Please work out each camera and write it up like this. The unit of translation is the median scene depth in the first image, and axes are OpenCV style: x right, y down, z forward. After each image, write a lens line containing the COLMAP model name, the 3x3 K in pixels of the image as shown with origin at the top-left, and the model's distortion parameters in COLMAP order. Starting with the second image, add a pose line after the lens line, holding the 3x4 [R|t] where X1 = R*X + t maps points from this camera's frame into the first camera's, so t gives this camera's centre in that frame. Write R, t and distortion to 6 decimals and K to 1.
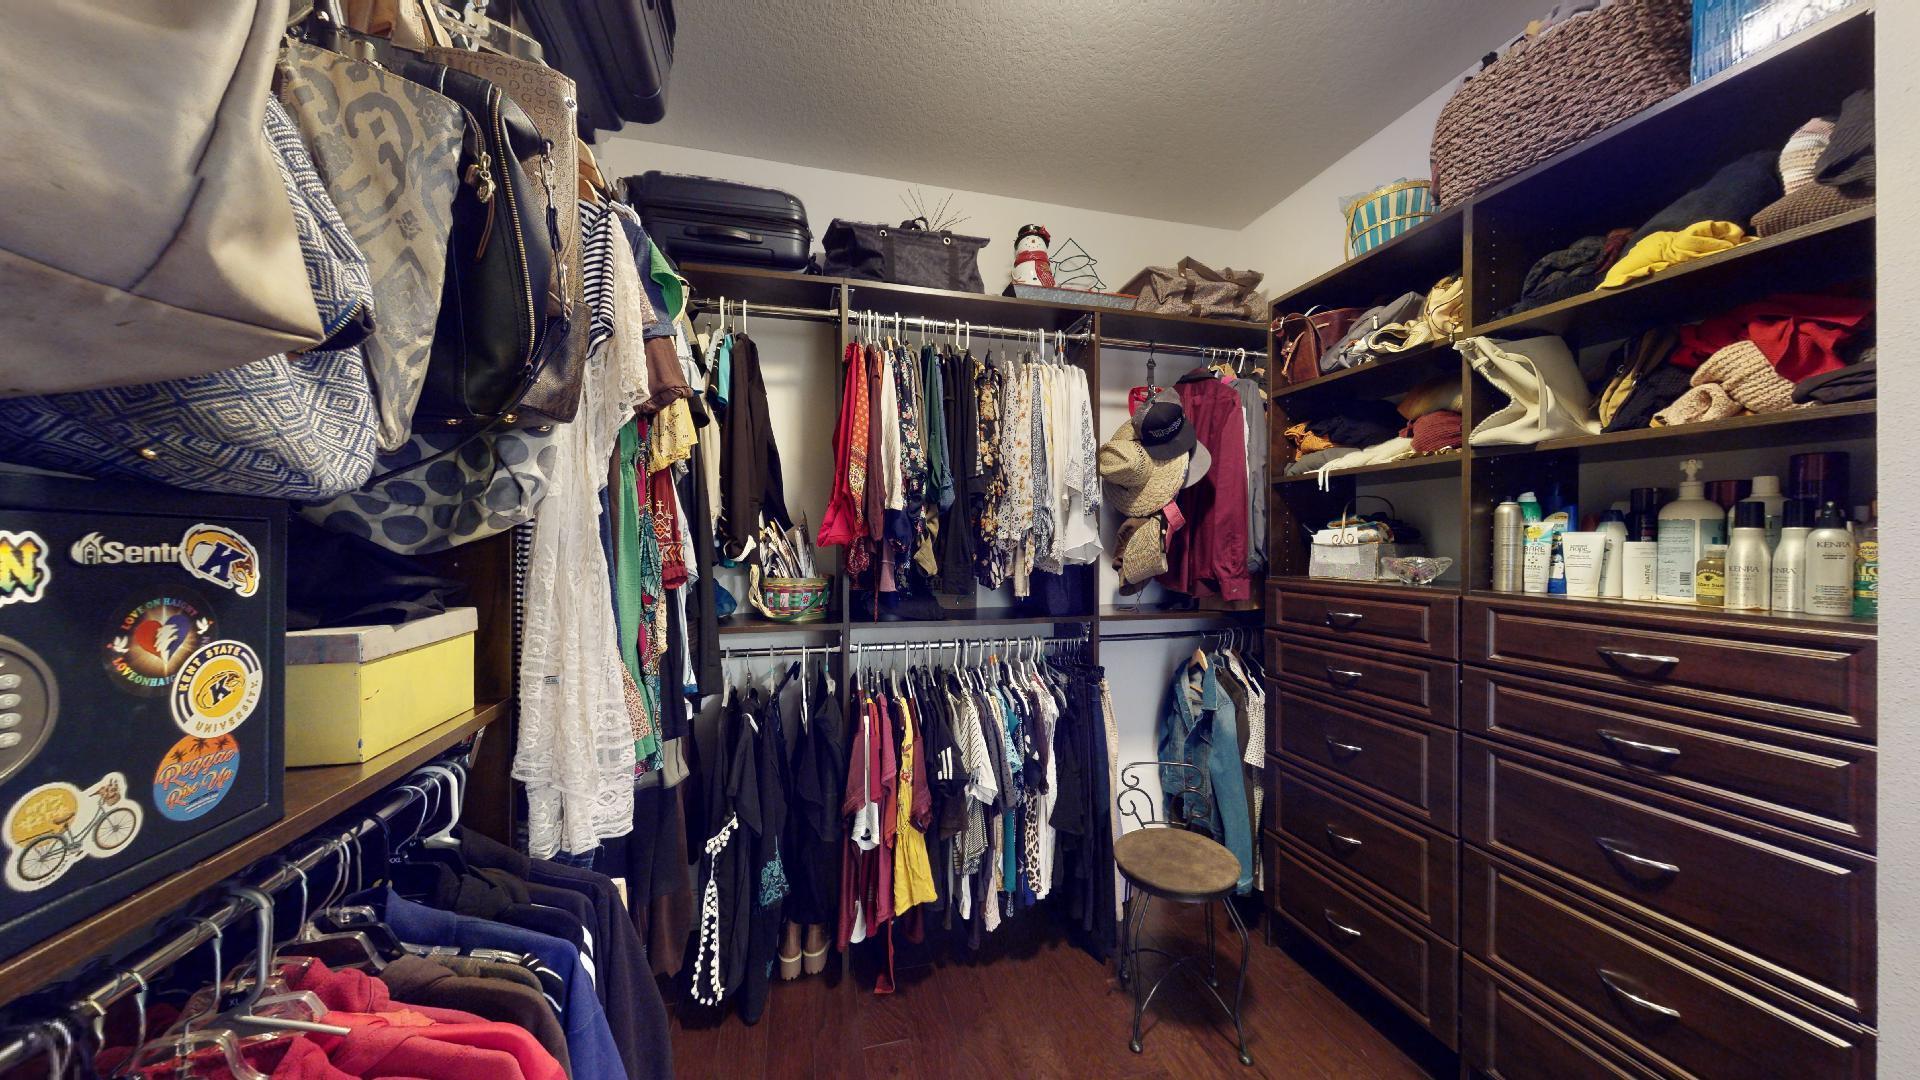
lens RADIAL K [[607.2, 0, 958.2], [0, 607.2, 541.4], [0, 0, 1]] dist [-0.000520, 0.000122]
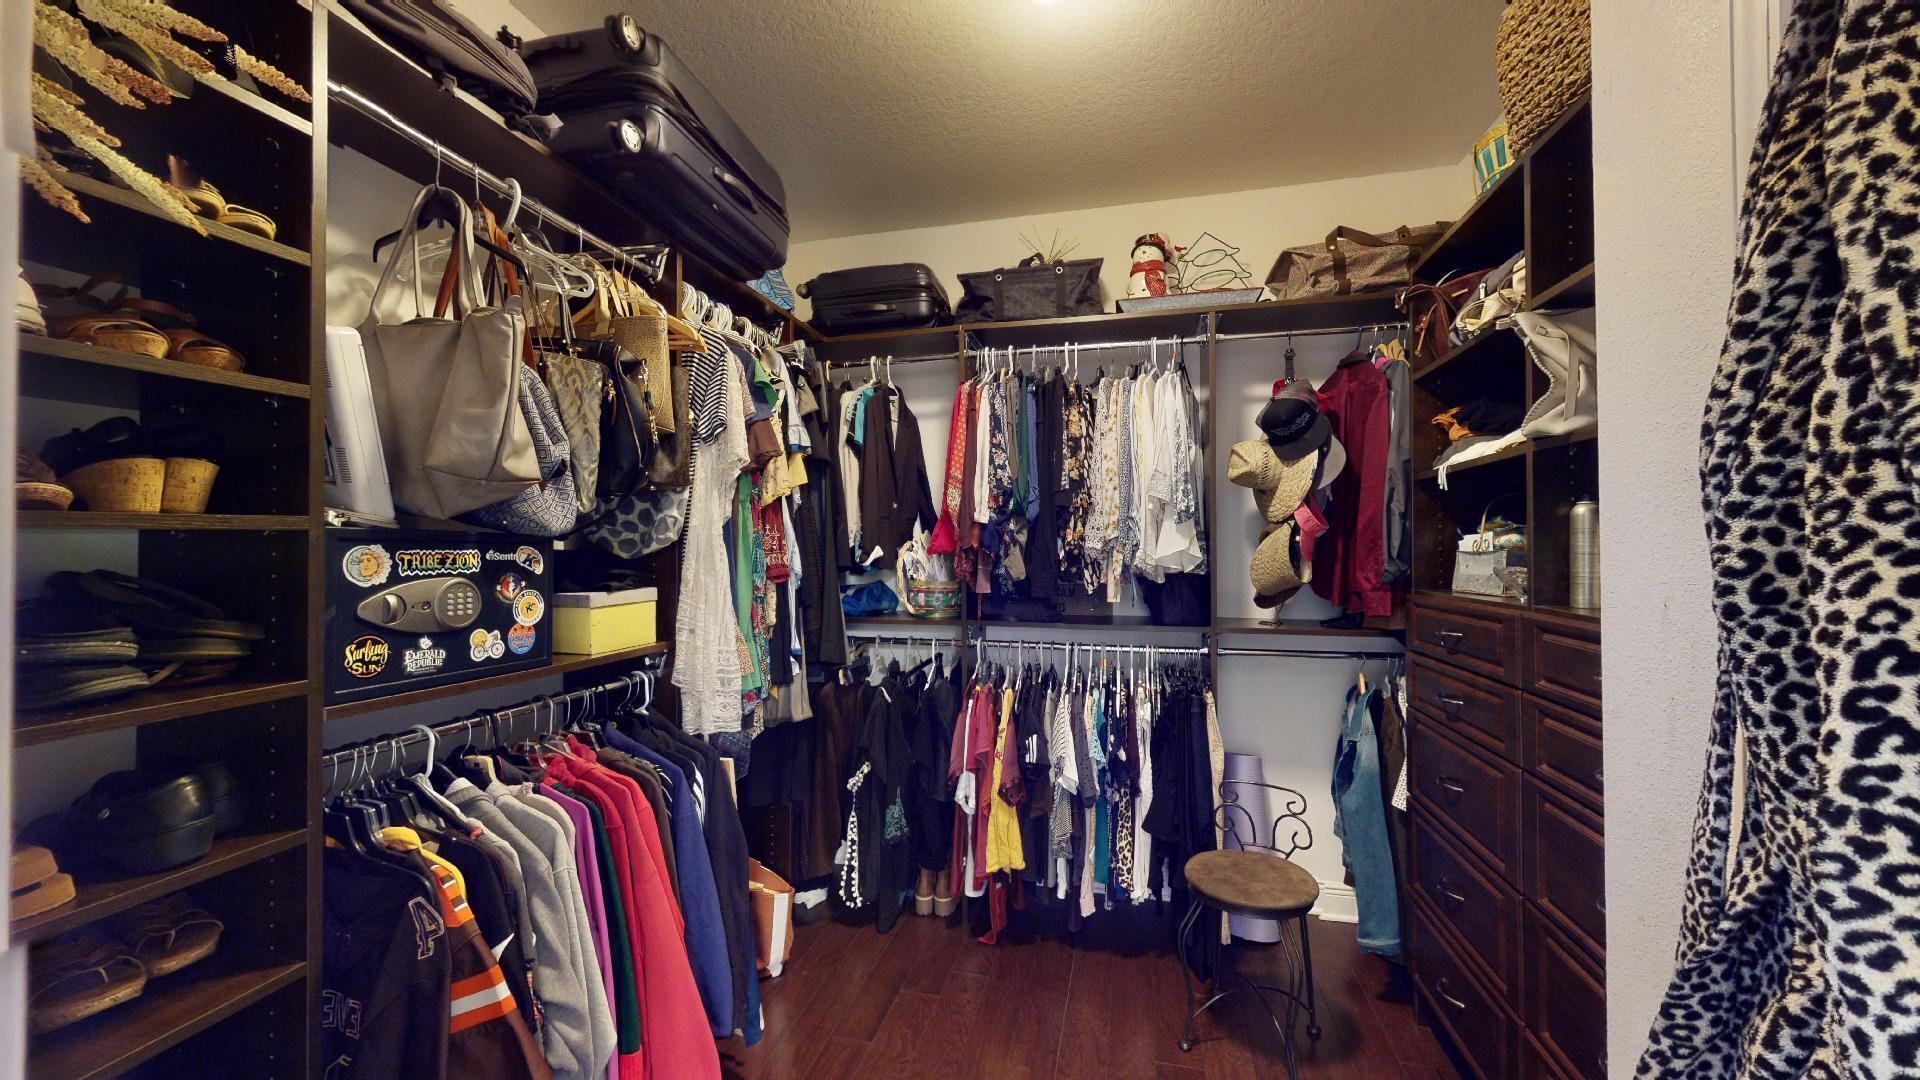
lens RADIAL K [[705.2, 0, 959.1], [0, 705.2, 543.6], [0, 0, 1]] dist [-0.000709, -0.000068]
pose [[0.877857, -0.007151, -0.478869, 0.491124], [0.003672, 0.999960, -0.008200, -0.001761], [0.478909, 0.005440, 0.877848, -0.207190]]
